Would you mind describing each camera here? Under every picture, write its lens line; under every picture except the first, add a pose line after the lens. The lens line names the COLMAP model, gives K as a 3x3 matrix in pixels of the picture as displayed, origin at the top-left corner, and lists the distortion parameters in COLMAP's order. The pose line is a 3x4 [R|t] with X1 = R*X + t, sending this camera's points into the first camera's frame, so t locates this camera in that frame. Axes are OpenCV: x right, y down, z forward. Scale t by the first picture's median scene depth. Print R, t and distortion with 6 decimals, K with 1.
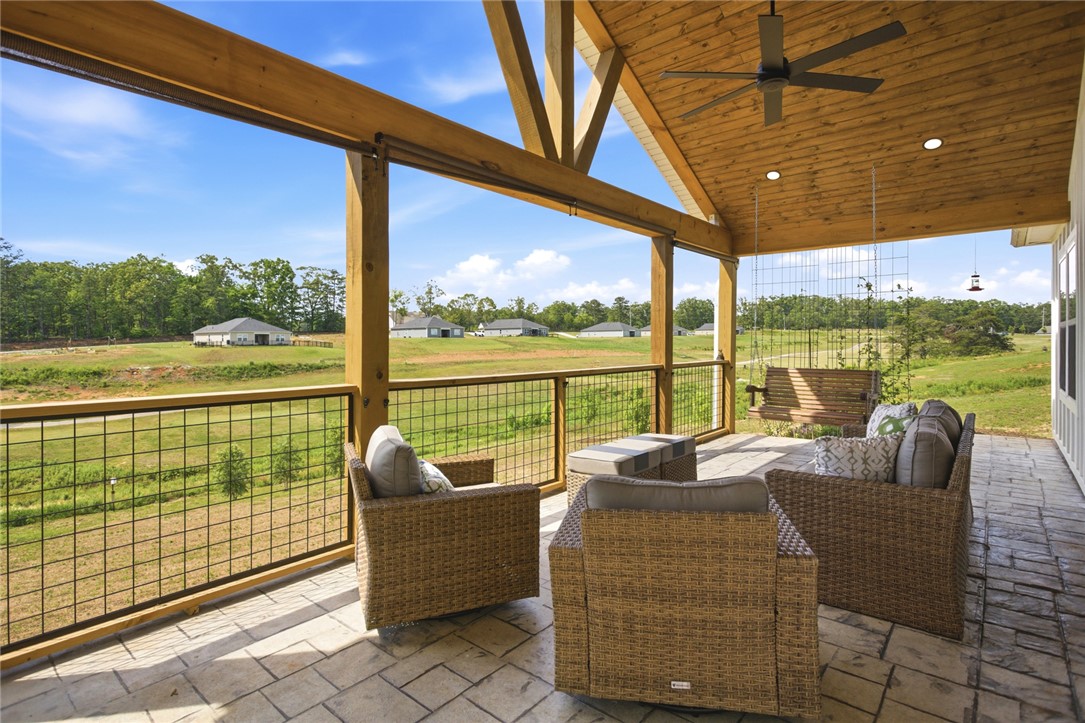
lens RADIAL K [[537.0, 0, 544.0], [0, 537.0, 349.0], [0, 0, 1]] dist [-0.004119, -0.000640]
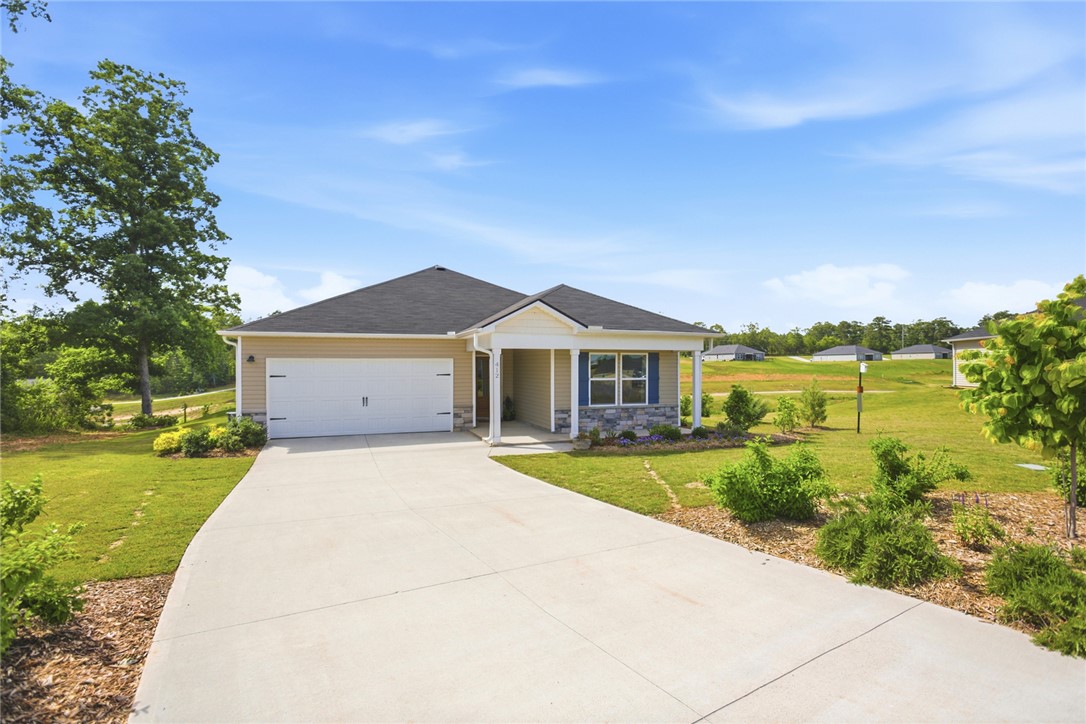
lens RADIAL K [[545.8, 0, 543.0], [0, 545.8, 362.0], [0, 0, 1]] dist [-0.034519, 0.034024]
pose [[0.865933, -0.001546, -0.500157, 0.232102], [-0.007087, 0.999857, -0.015361, -0.002695], [0.500109, 0.016847, 0.865798, -0.192692]]
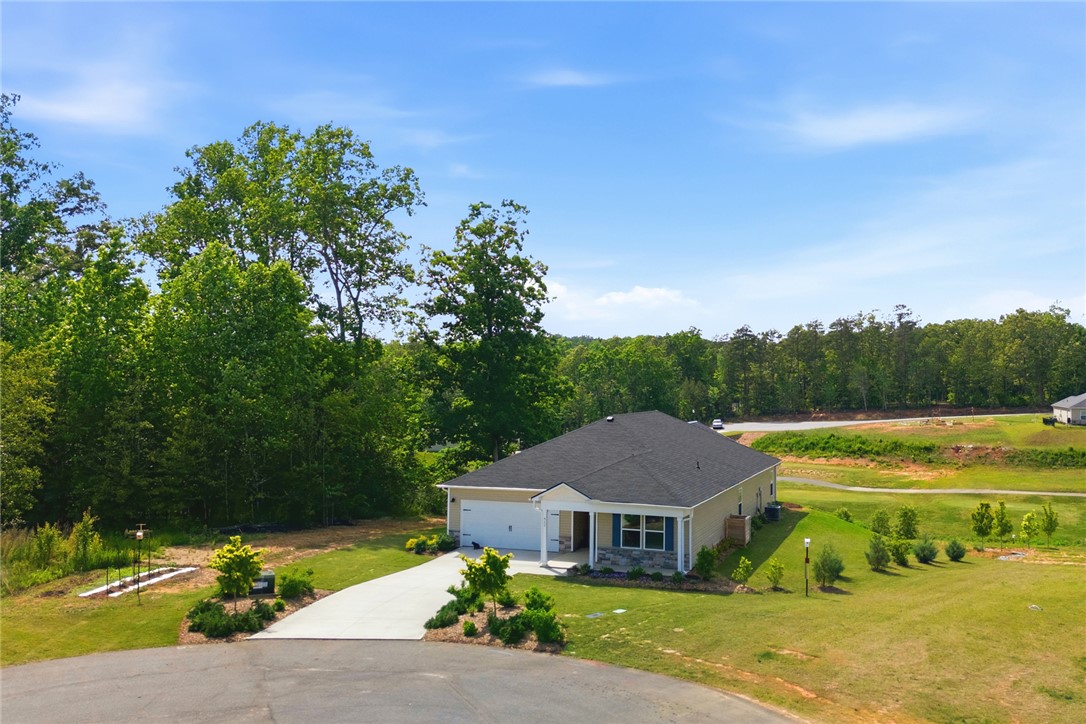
lens RADIAL K [[945.6, 0, 569.9], [0, 945.6, 363.3], [0, 0, 1]] dist [0.078929, -0.003983]
pose [[0.335638, -0.014104, -0.941885, 0.469858], [-0.015140, 0.999678, -0.020365, -0.048833], [0.941869, 0.021096, 0.335316, -0.203871]]
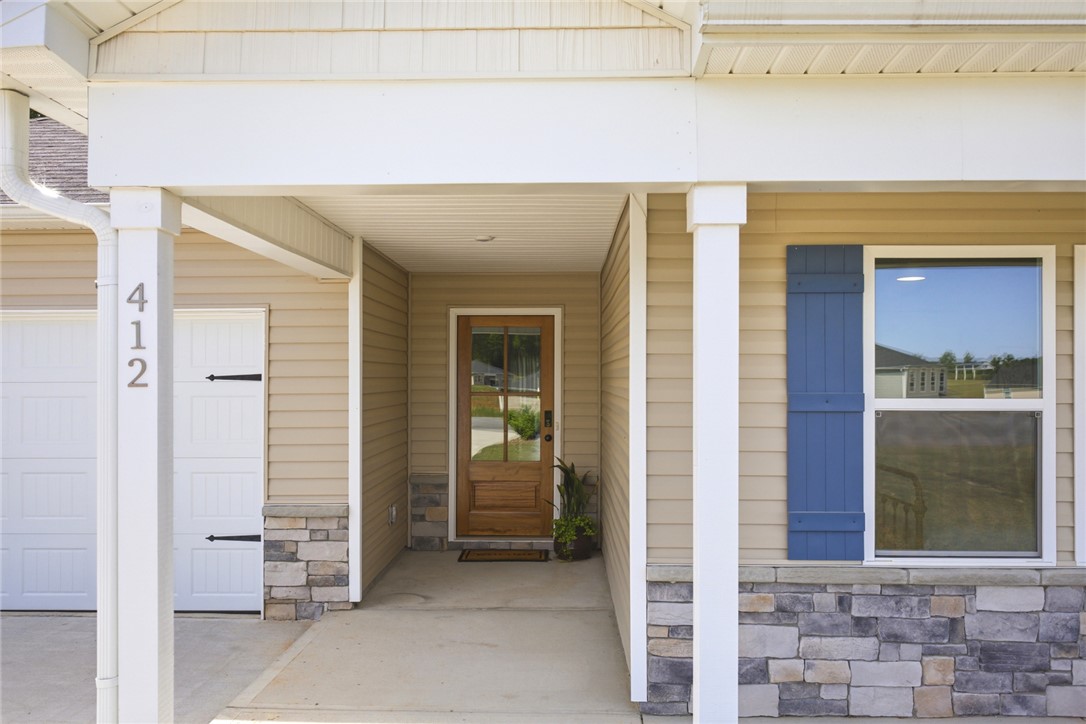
lens RADIAL K [[906.2, 0, 541.9], [0, 906.2, 375.7], [0, 0, 1]] dist [0.007942, 0.001262]
pose [[0.633887, 0.003003, -0.773420, 0.198831], [-0.010568, 0.999933, -0.004779, -0.001579], [0.773353, 0.011203, 0.633876, -0.113197]]
